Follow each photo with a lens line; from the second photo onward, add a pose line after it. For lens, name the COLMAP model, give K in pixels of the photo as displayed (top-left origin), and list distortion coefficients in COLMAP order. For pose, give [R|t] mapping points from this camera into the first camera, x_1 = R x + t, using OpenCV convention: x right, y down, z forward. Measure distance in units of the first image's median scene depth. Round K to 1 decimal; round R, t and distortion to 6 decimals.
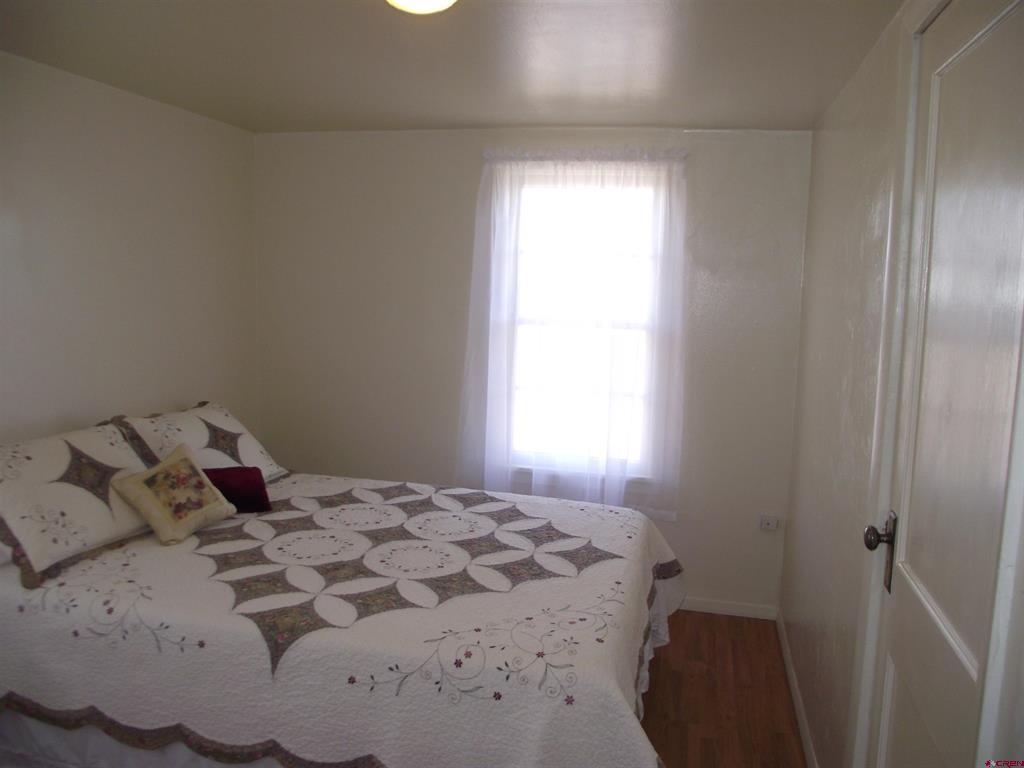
lens RADIAL K [[803.8, 0, 511.3], [0, 803.8, 379.0], [0, 0, 1]] dist [-0.086621, 0.067340]
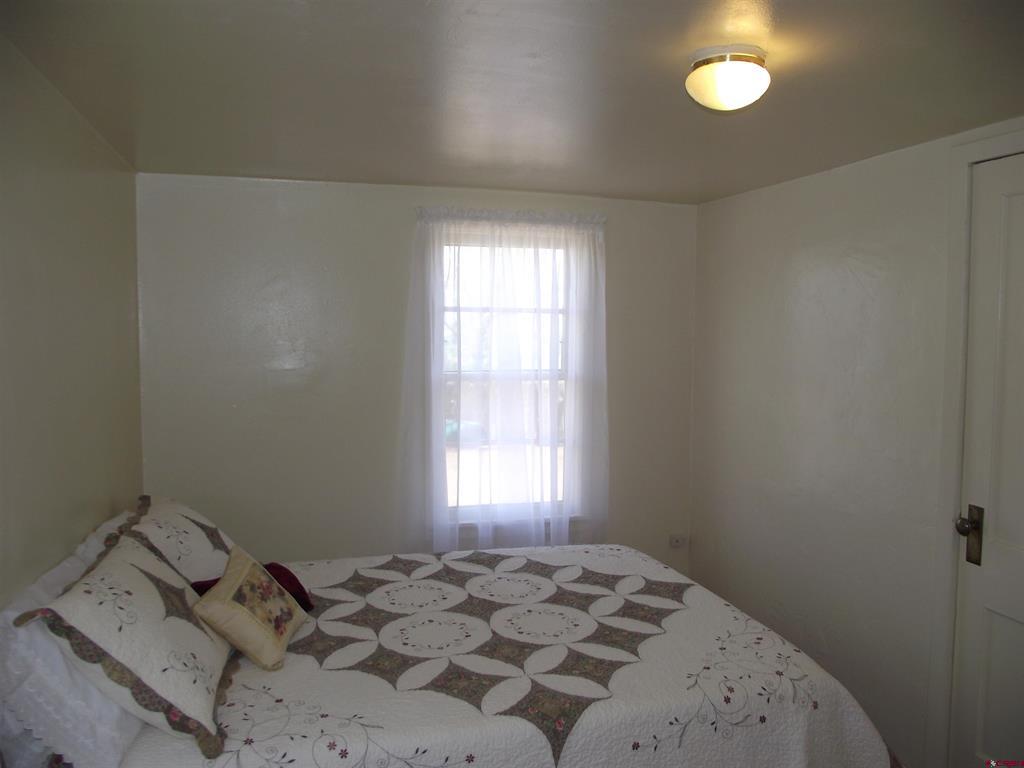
lens RADIAL K [[803.8, 0, 511.3], [0, 803.8, 379.0], [0, 0, 1]] dist [-0.086621, 0.067340]
pose [[0.871367, -0.054756, 0.487567, -0.603559], [0.079696, 0.996351, -0.030536, -0.049081], [-0.484116, 0.065465, 0.872551, 0.130570]]
